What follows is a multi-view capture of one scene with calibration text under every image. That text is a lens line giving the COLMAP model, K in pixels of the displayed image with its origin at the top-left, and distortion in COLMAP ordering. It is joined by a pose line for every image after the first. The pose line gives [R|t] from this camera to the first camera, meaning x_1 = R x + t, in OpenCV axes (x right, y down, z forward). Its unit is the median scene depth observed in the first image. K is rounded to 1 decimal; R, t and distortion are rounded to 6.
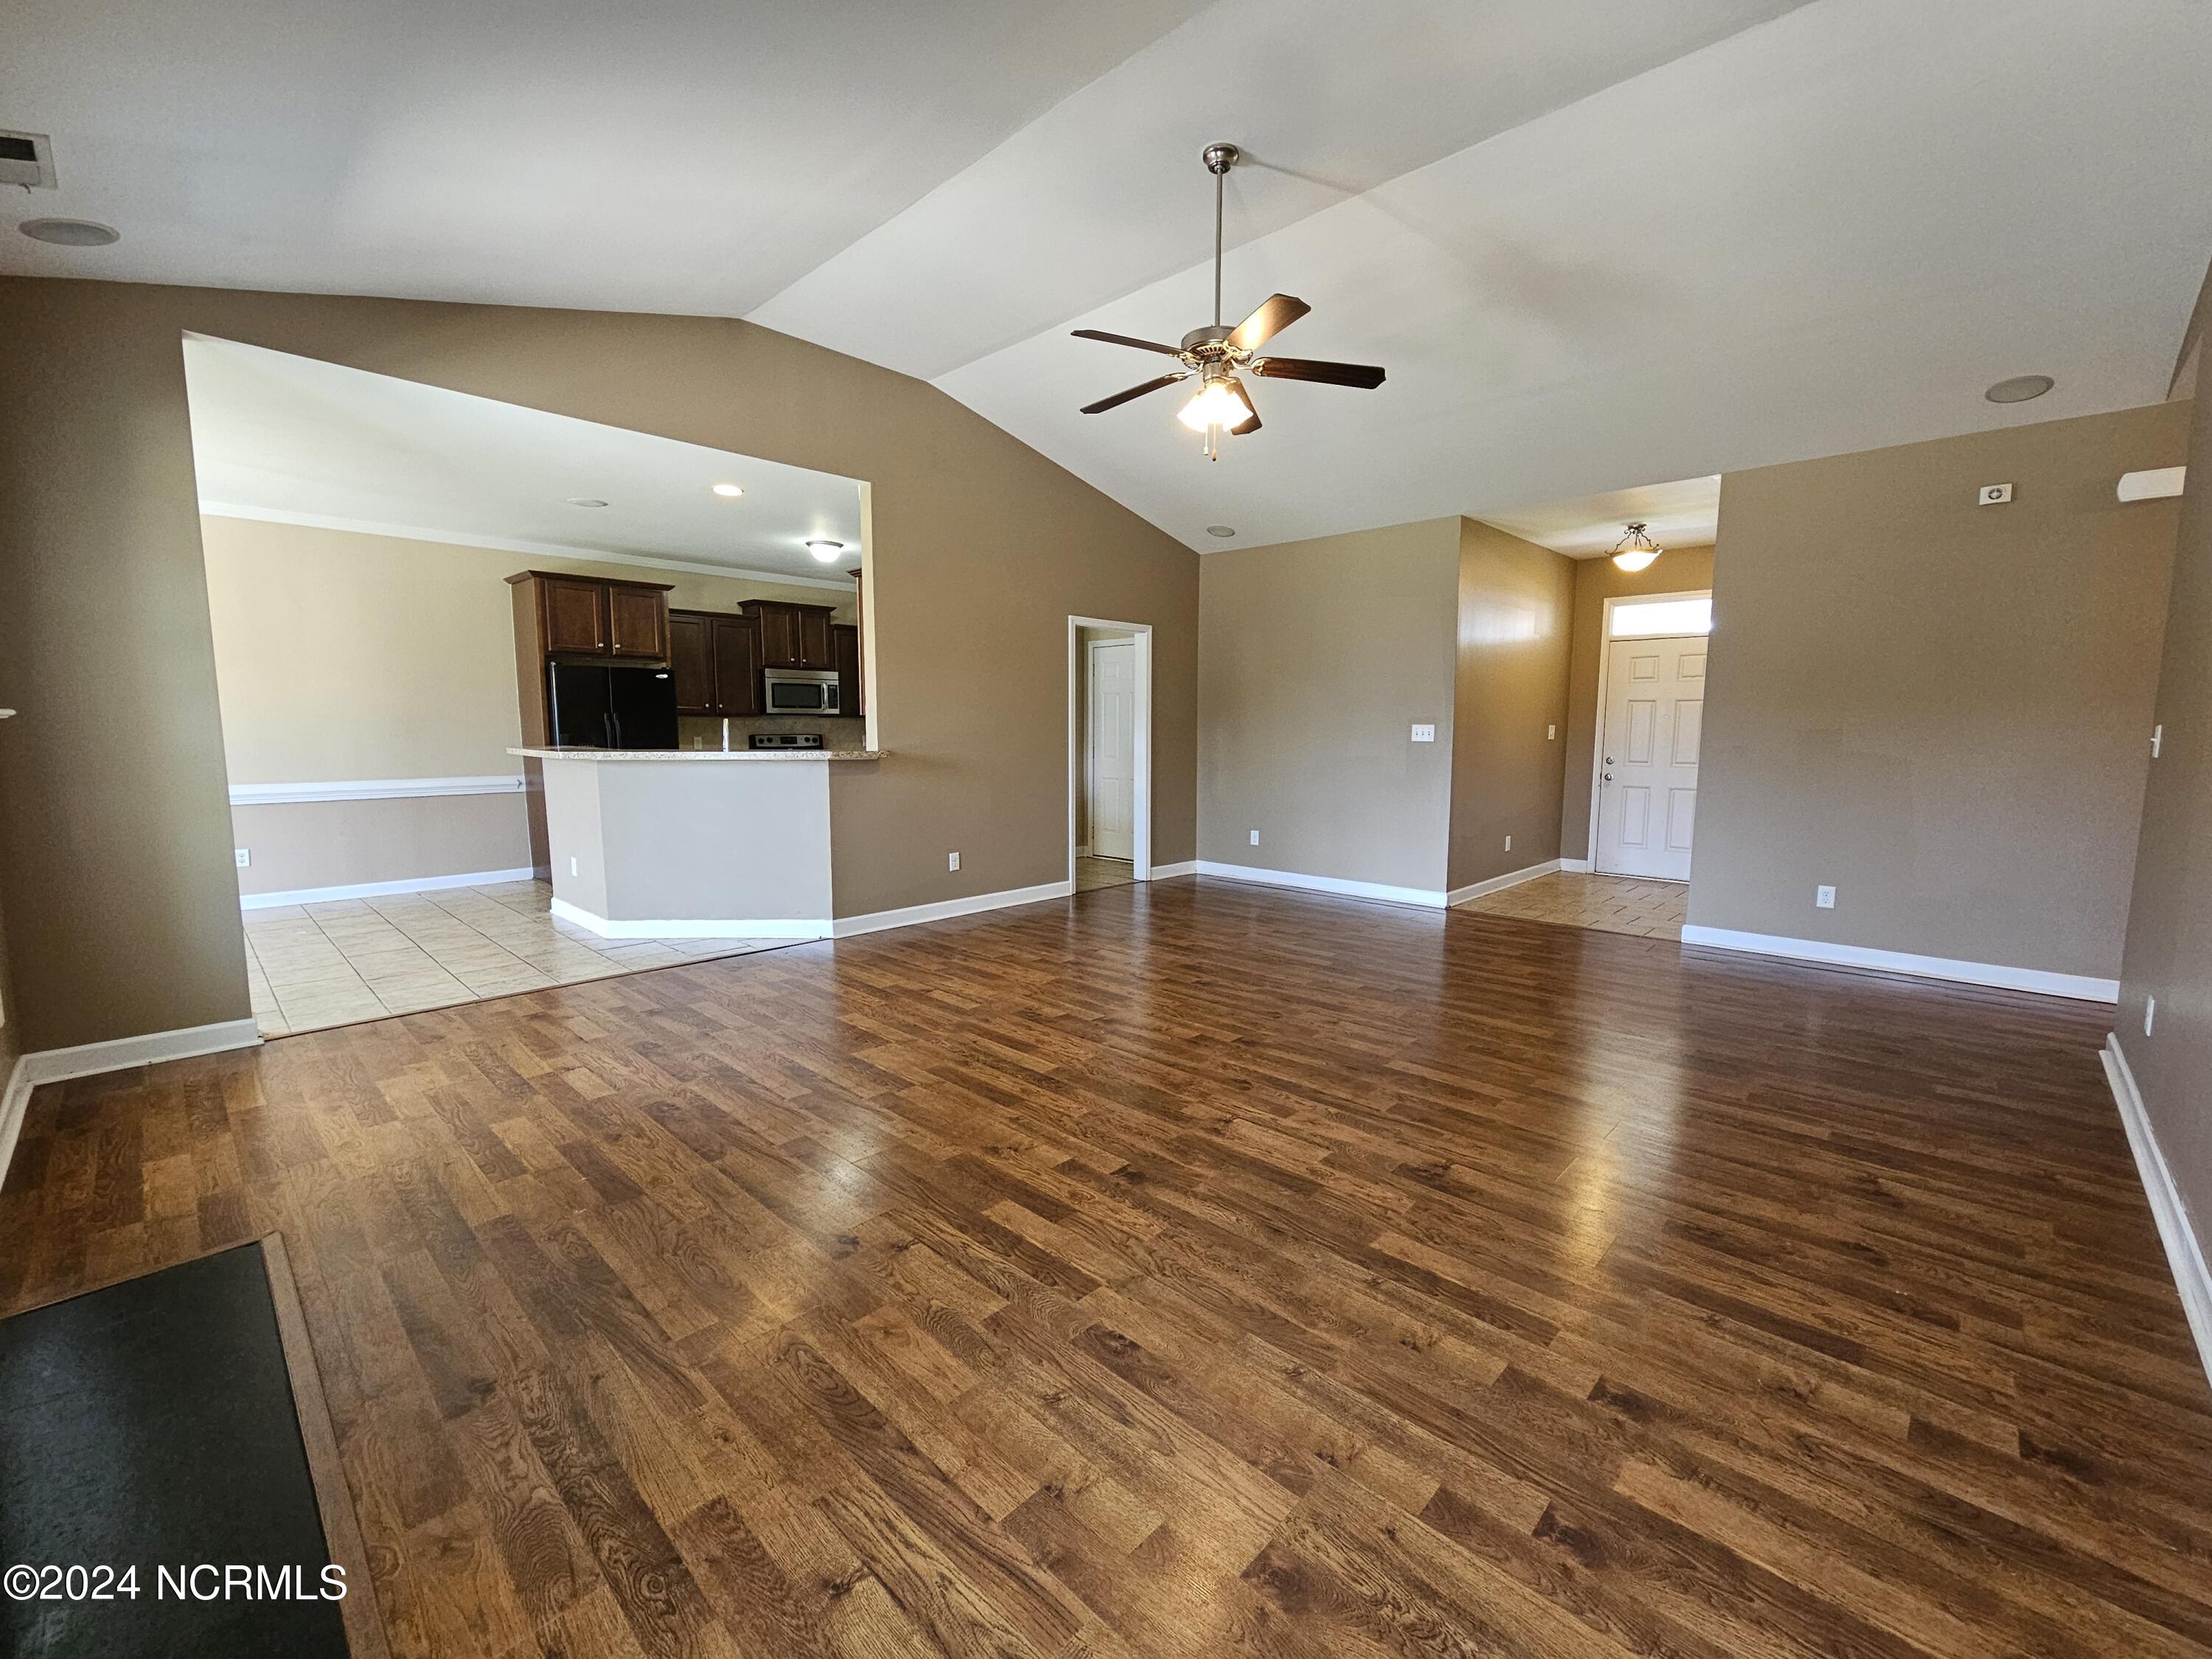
lens RADIAL K [[918.7, 0, 1097.0], [0, 918.7, 822.5], [0, 0, 1]] dist [0.003770, 0.000062]
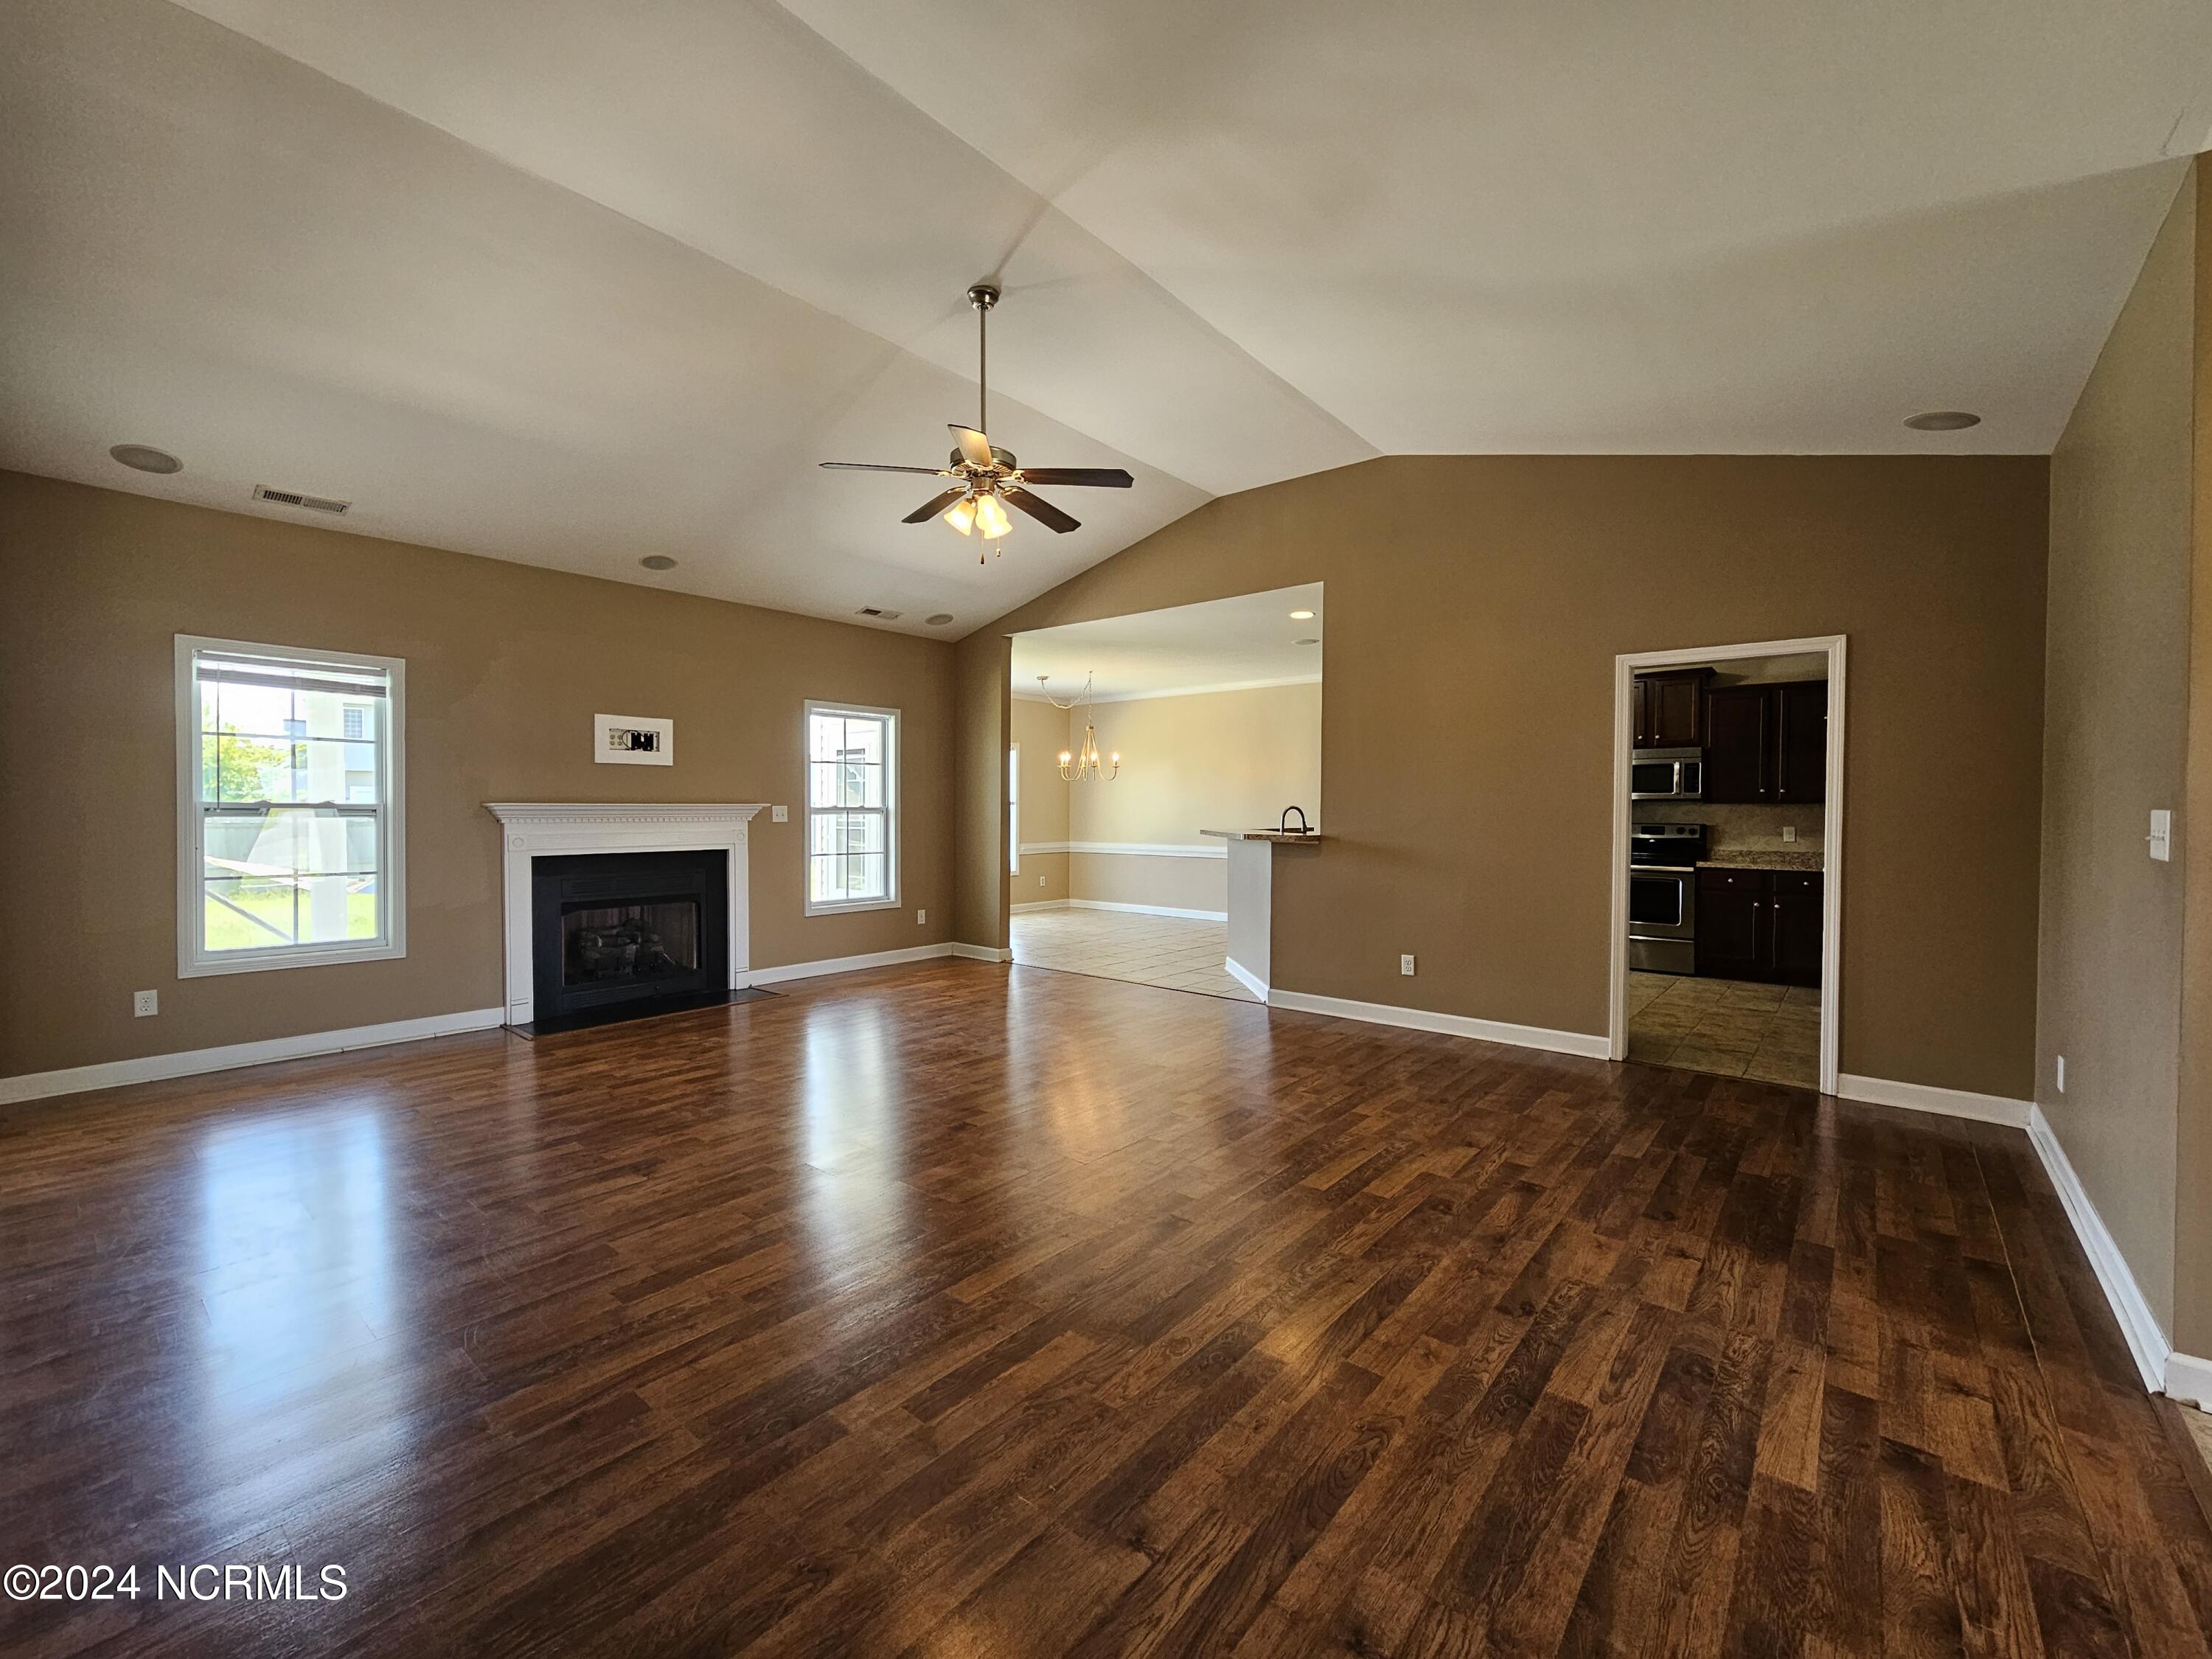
lens RADIAL K [[911.3, 0, 1104.2], [0, 911.3, 834.2], [0, 0, 1]] dist [-0.000762, 0.000300]
pose [[0.071527, 0.025281, -0.997118, 1.224177], [-0.108051, 0.993992, 0.017451, -0.116222], [0.991569, 0.106492, 0.073829, 1.117742]]
